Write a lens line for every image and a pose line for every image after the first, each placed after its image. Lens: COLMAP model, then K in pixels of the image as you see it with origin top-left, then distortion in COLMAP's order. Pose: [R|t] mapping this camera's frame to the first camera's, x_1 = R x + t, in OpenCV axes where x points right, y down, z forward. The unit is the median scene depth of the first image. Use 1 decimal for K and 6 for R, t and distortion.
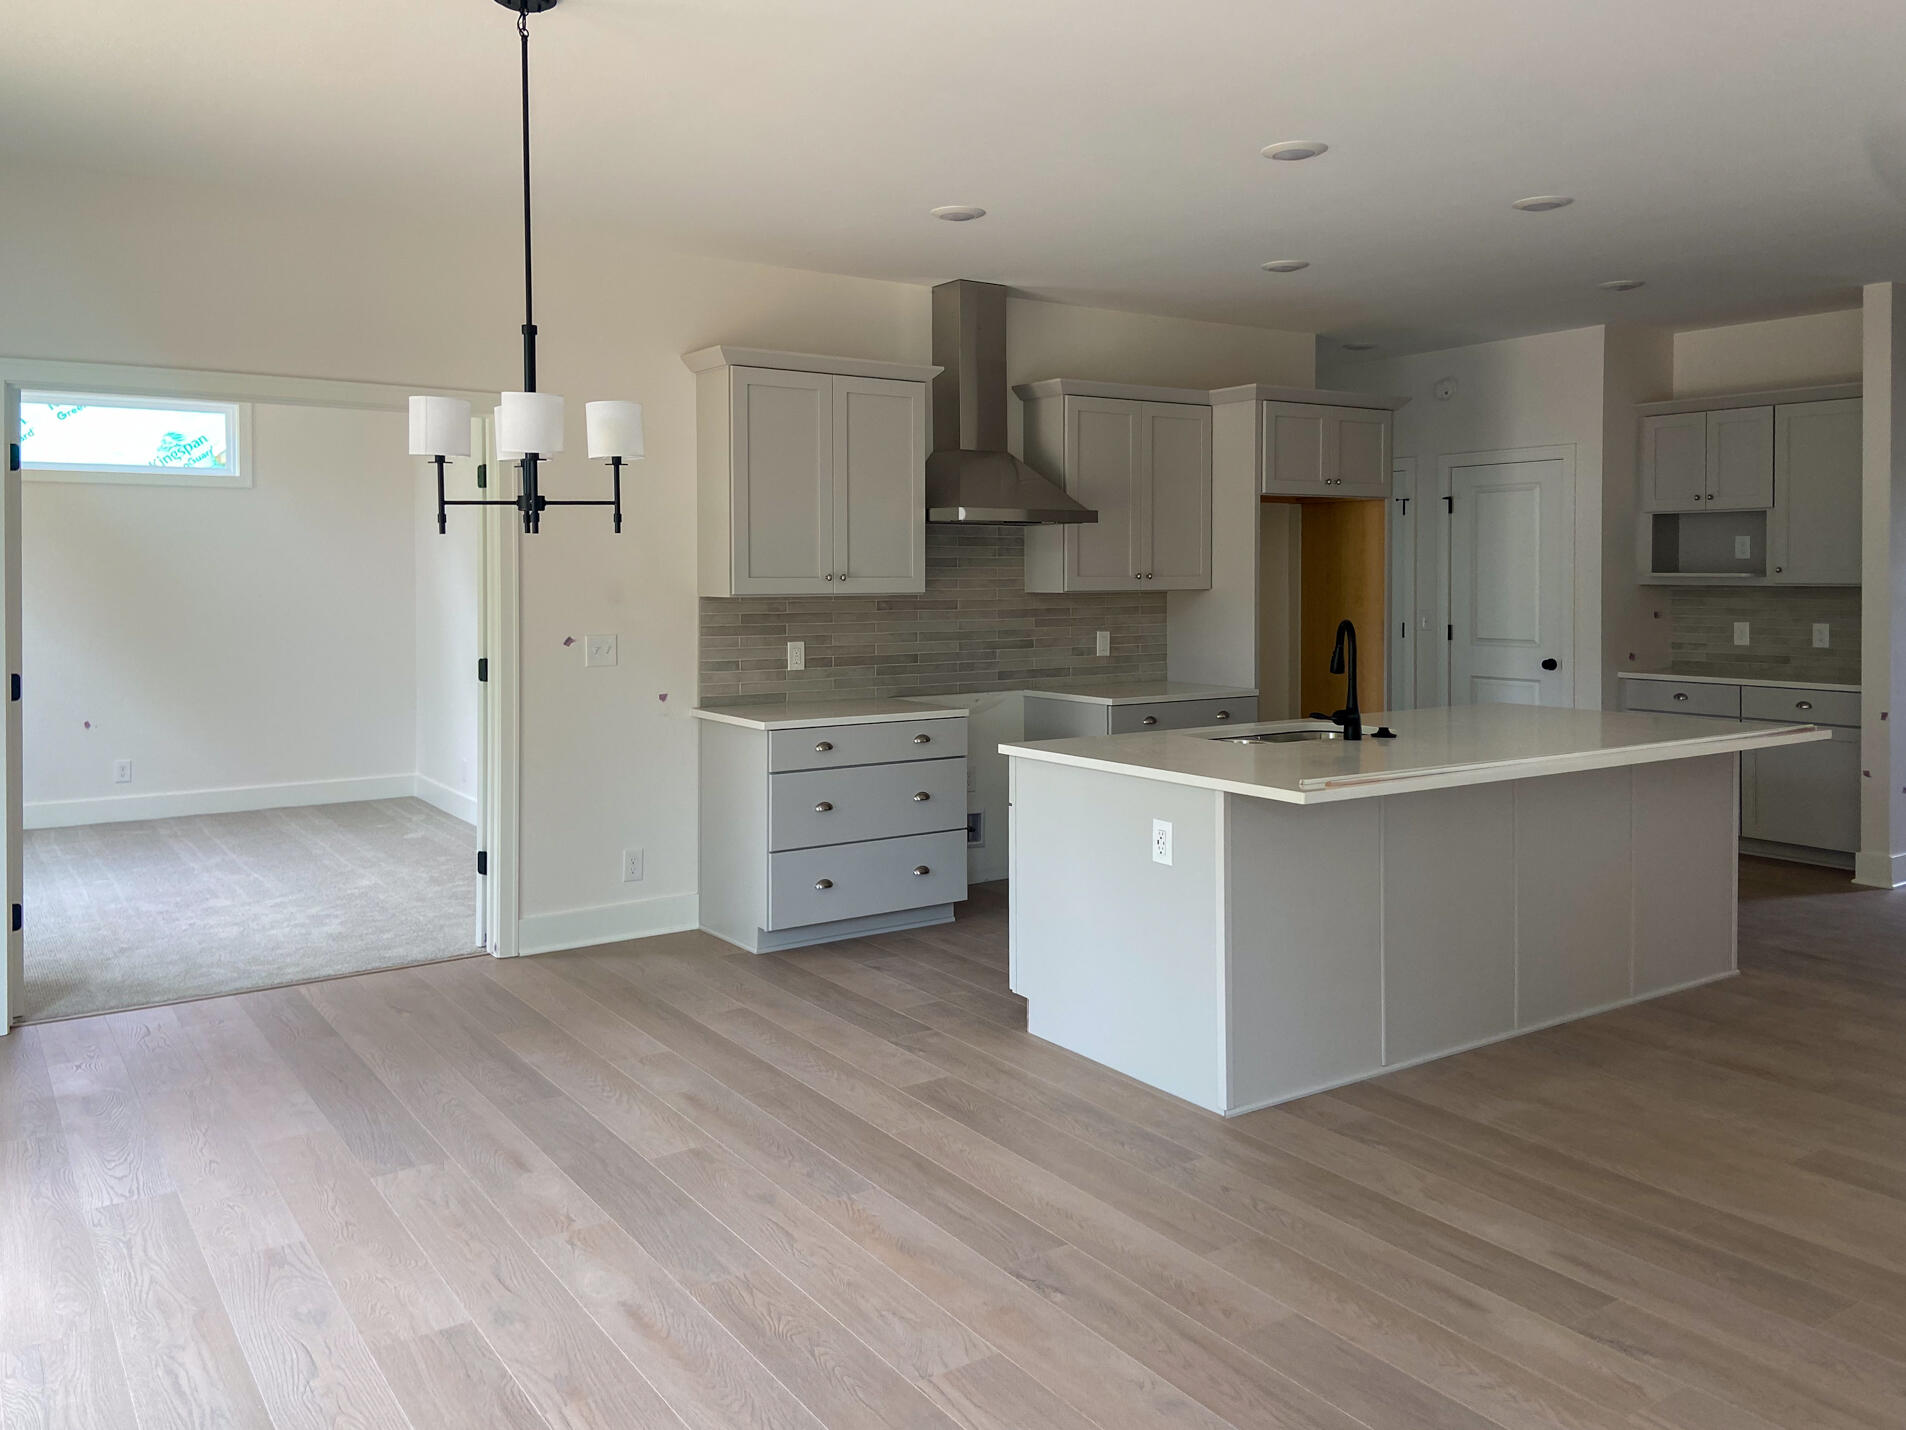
lens RADIAL K [[1481.0, 0, 954.9], [0, 1481.0, 626.4], [0, 0, 1]] dist [0.059415, -0.000841]
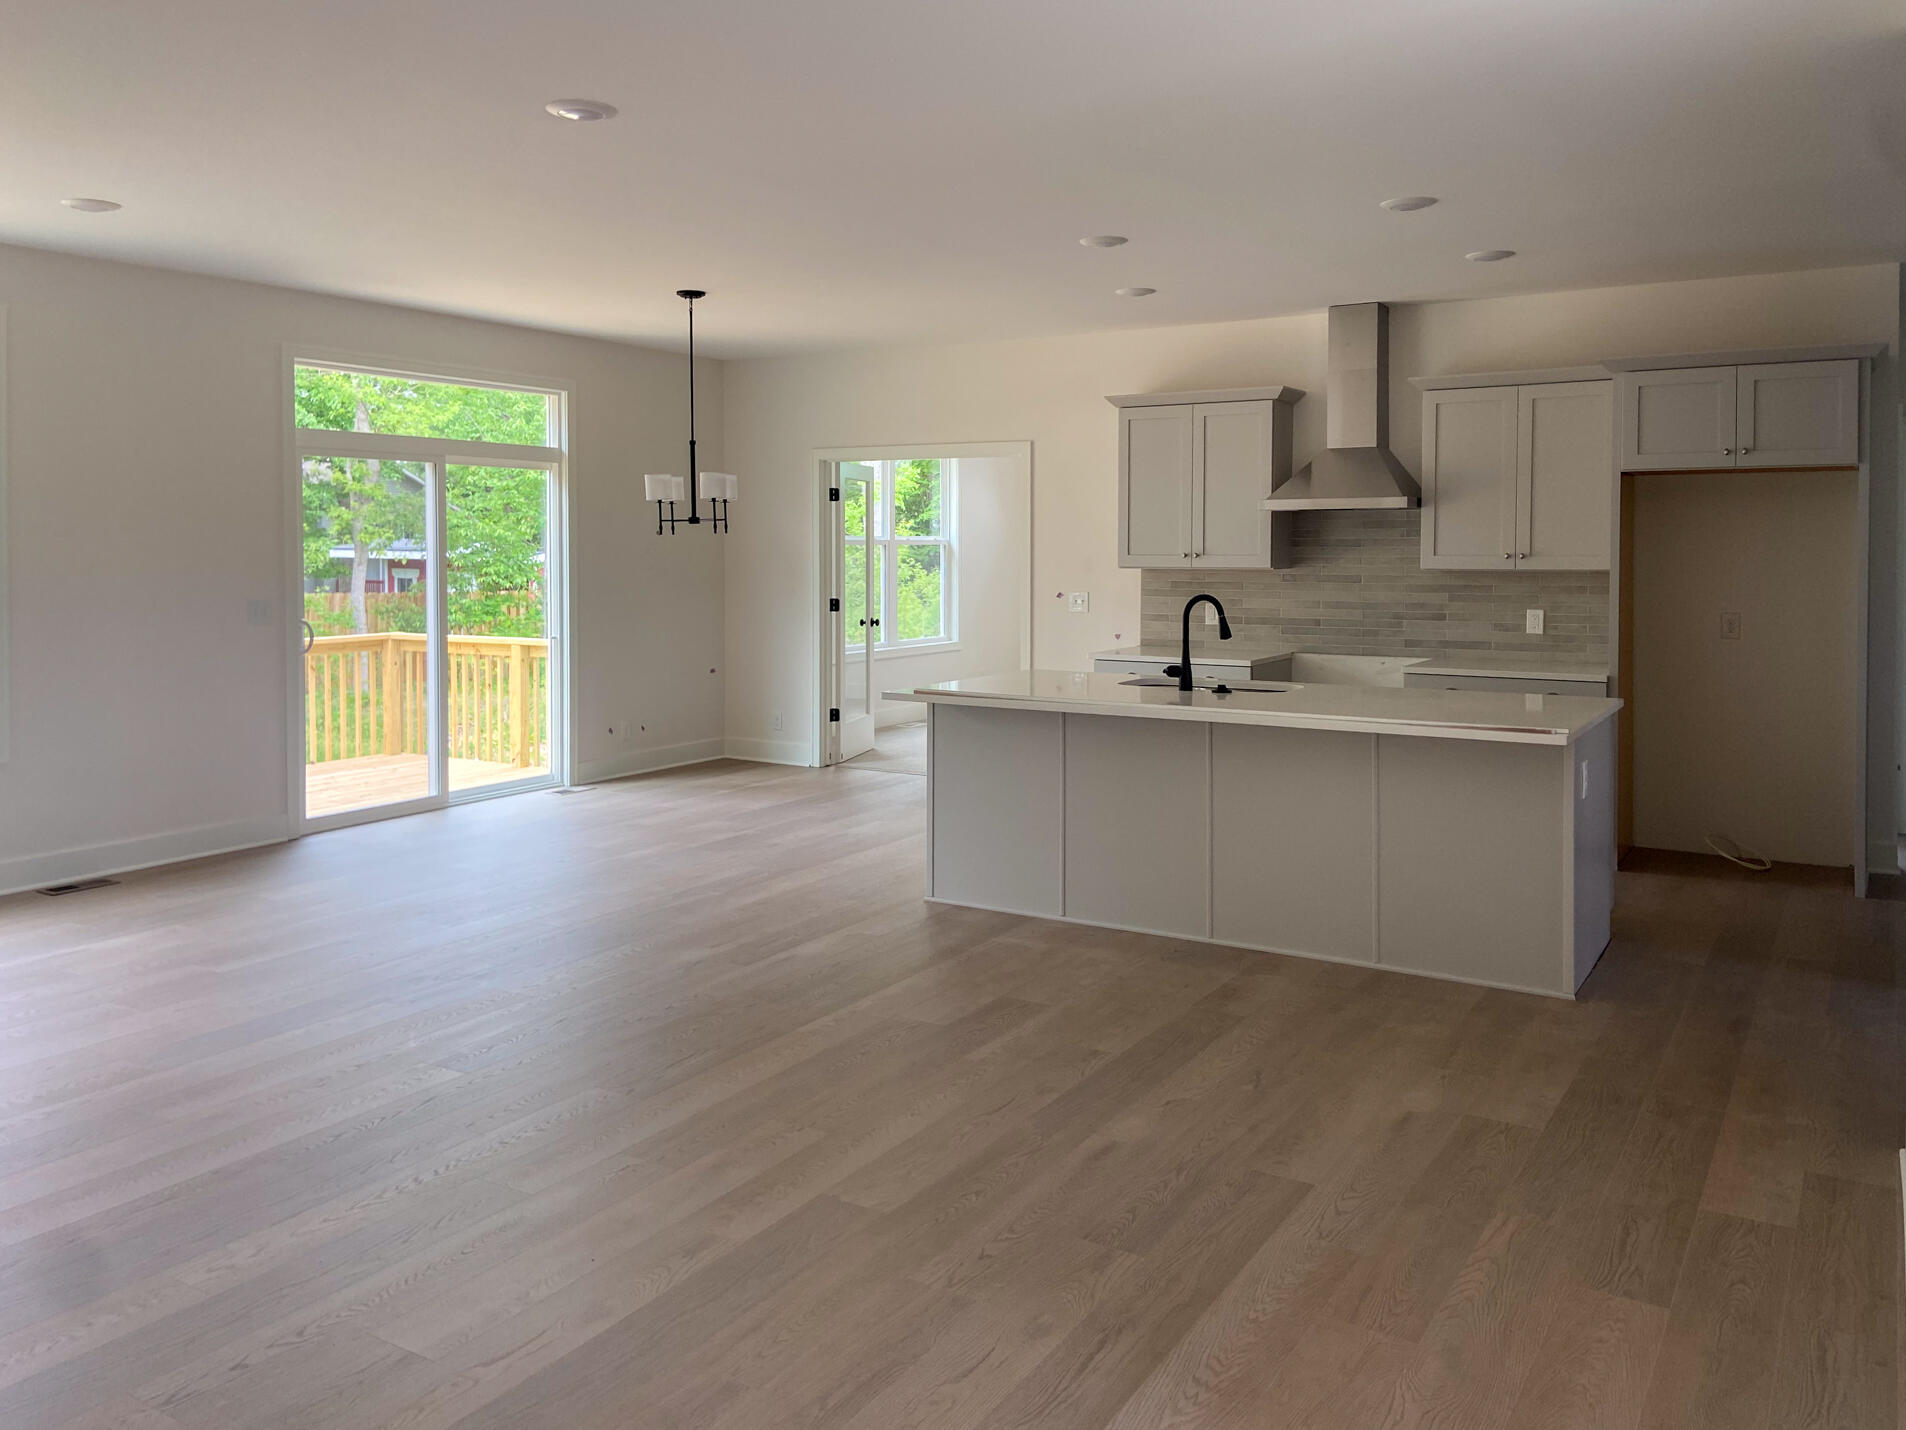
lens RADIAL K [[1453.2, 0, 949.1], [0, 1453.2, 627.8], [0, 0, 1]] dist [-0.013647, -0.002887]
pose [[0.394906, 0.051546, -0.917274, 0.929680], [-0.034148, 0.998558, 0.041412, -0.012805], [0.918087, 0.014969, 0.396097, 0.248702]]
